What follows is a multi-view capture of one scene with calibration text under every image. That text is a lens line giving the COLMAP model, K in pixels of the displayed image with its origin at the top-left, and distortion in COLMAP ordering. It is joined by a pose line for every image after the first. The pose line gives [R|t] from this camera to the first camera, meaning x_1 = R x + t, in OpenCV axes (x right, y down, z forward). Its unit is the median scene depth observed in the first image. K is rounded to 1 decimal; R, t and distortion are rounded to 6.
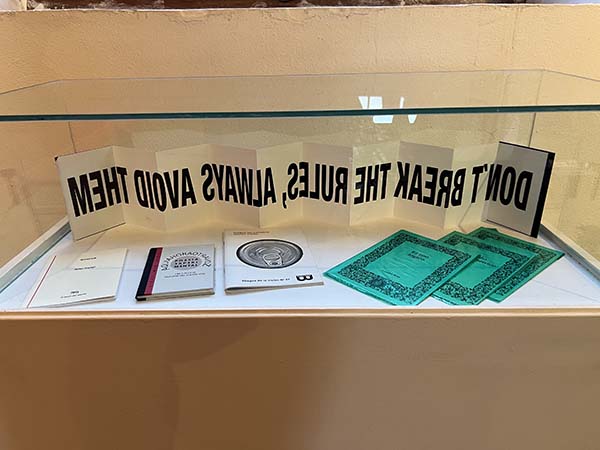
lens RADIAL K [[461.8, 0, 299.9], [0, 461.8, 225.7], [0, 0, 1]] dist [0.032316, -0.015650]
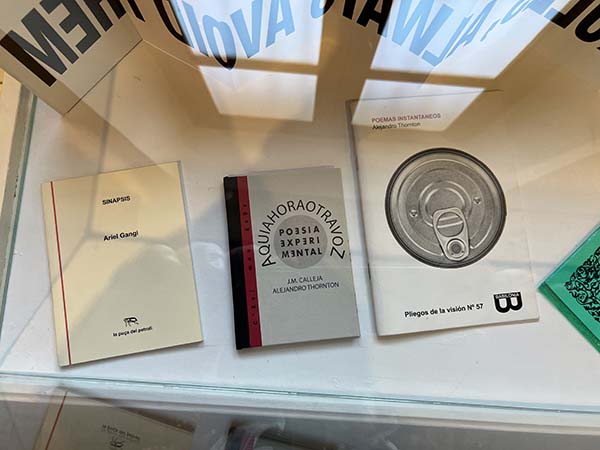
lens RADIAL K [[461.8, 0, 299.9], [0, 461.8, 225.7], [0, 0, 1]] dist [0.032316, -0.015650]
pose [[0.997055, 0.066931, 0.037444, -0.266997], [-0.067122, 0.525379, 0.848216, -0.398834], [0.037099, -0.848232, 0.528325, 0.718166]]
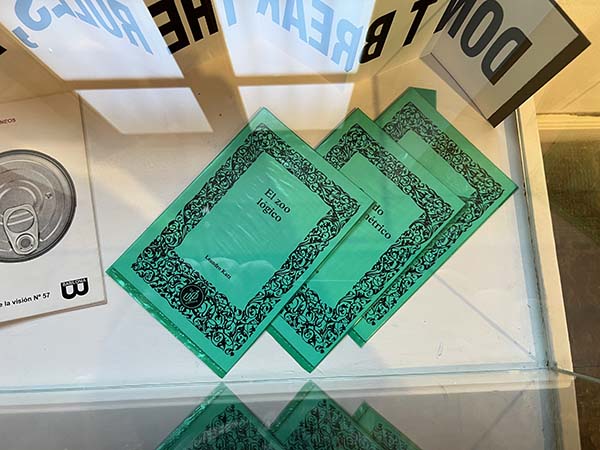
lens RADIAL K [[461.8, 0, 300.2], [0, 461.8, 224.0], [0, 0, 1]] dist [0.032316, -0.015650]
pose [[0.998846, -0.036657, 0.031035, 0.280117], [-0.005778, 0.549757, 0.835305, -0.433137], [-0.047681, -0.834520, 0.548910, 0.675259]]
